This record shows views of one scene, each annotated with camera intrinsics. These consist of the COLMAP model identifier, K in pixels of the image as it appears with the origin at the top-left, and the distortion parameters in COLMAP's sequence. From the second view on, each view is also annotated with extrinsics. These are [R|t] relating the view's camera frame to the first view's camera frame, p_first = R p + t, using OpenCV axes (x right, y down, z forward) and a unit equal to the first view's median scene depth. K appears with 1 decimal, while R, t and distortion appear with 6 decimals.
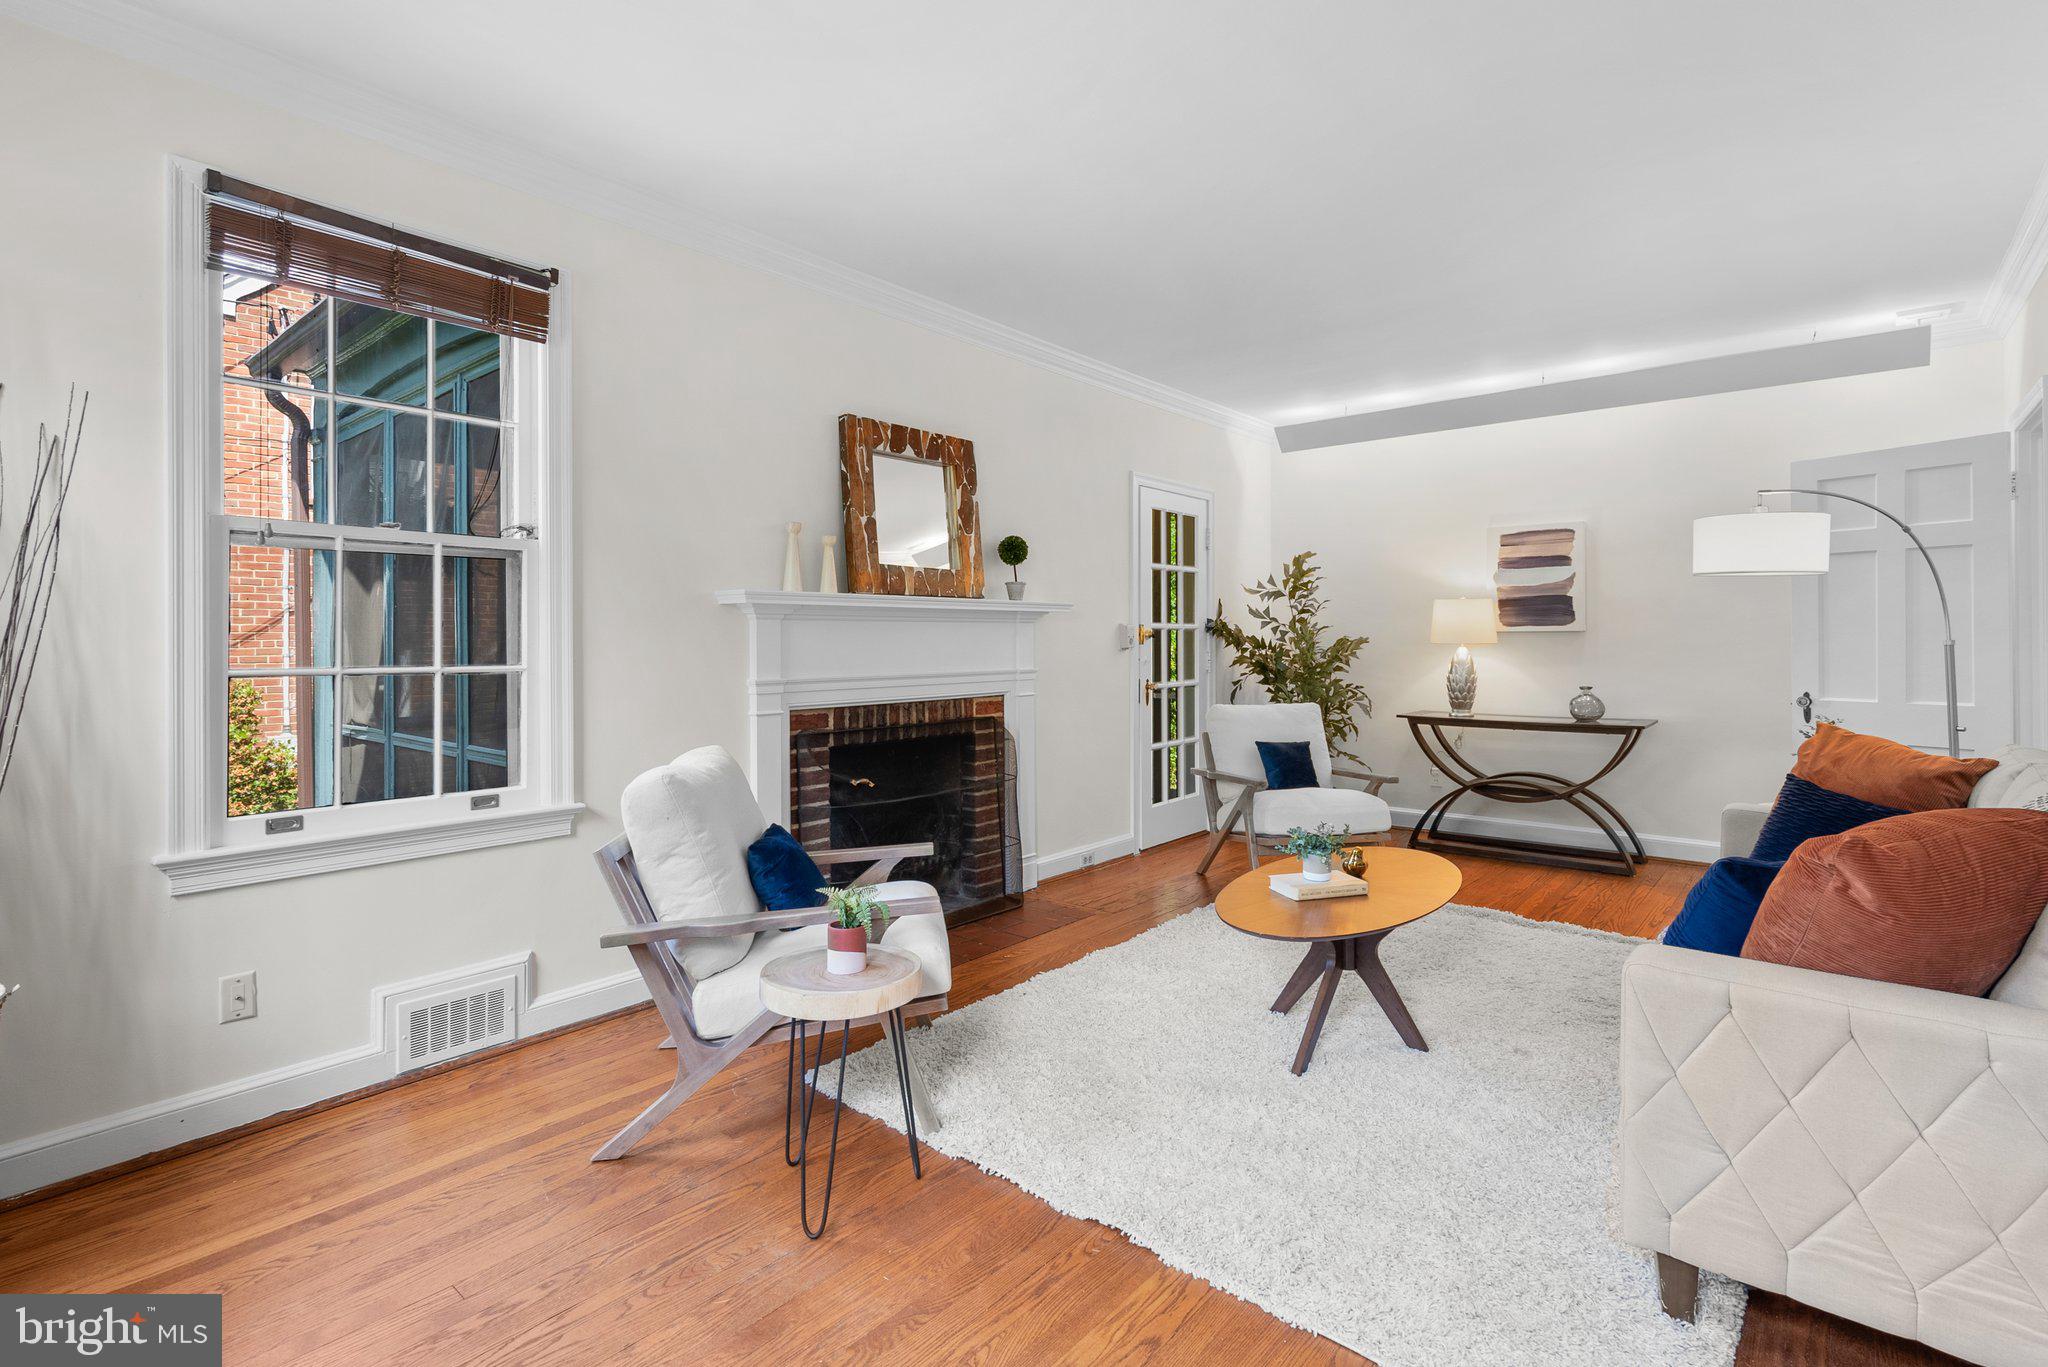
lens RADIAL K [[949.3, 0, 1029.8], [0, 949.3, 637.8], [0, 0, 1]] dist [-0.001519, 0.000182]
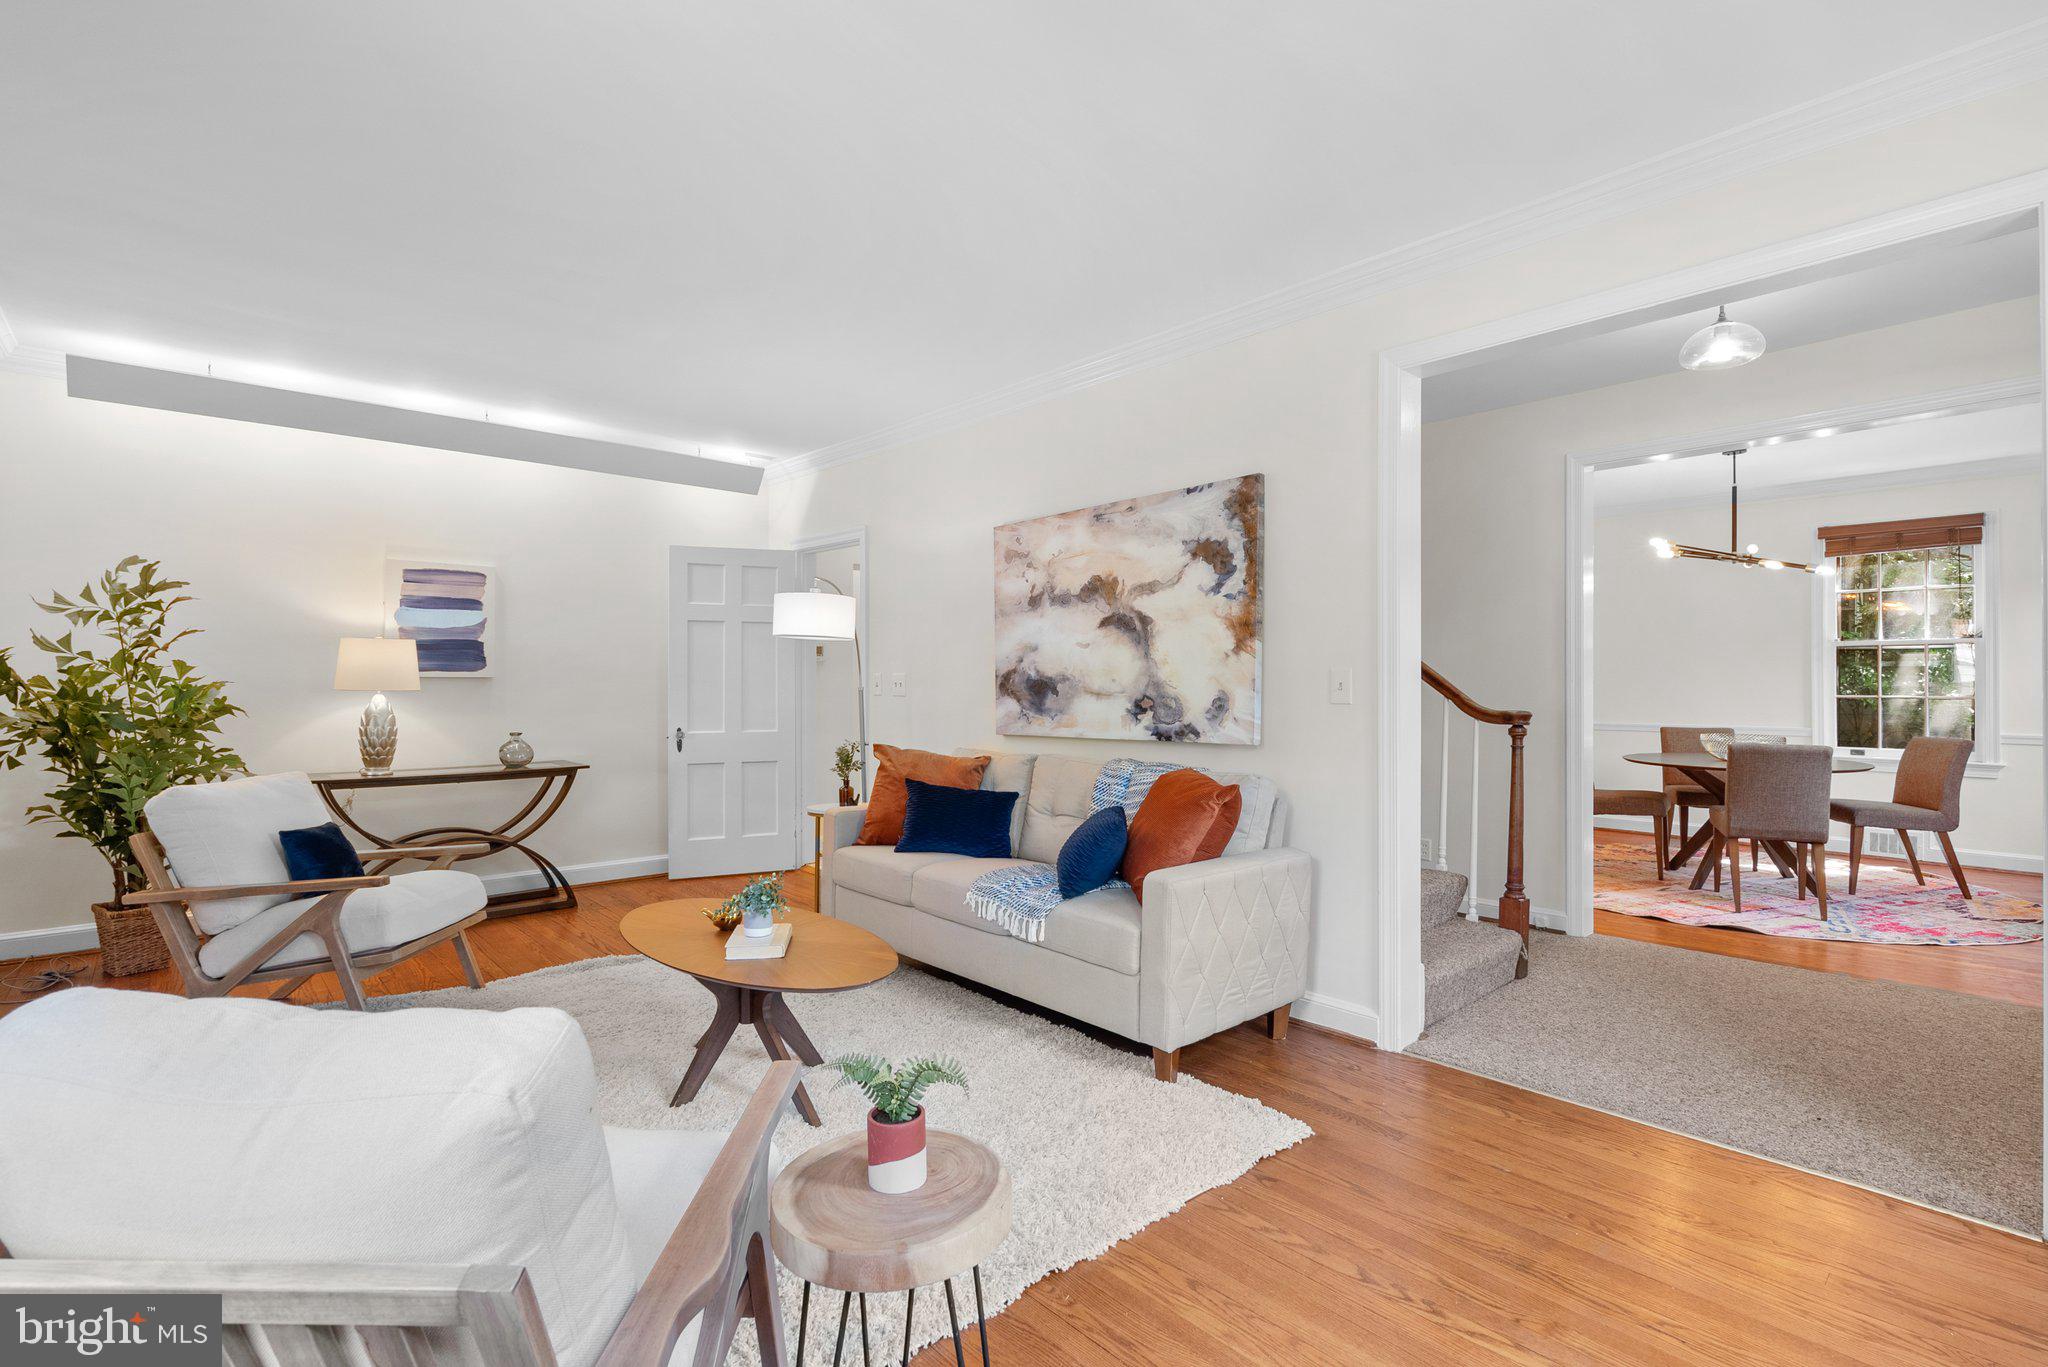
lens RADIAL K [[947.9, 0, 1018.9], [0, 947.9, 676.2], [0, 0, 1]] dist [-0.009516, 0.001097]
pose [[0.142913, 0.011173, 0.989672, -0.314107], [-0.003410, 0.999936, -0.010797, 0.000446], [-0.989729, -0.001832, 0.142942, 0.307333]]
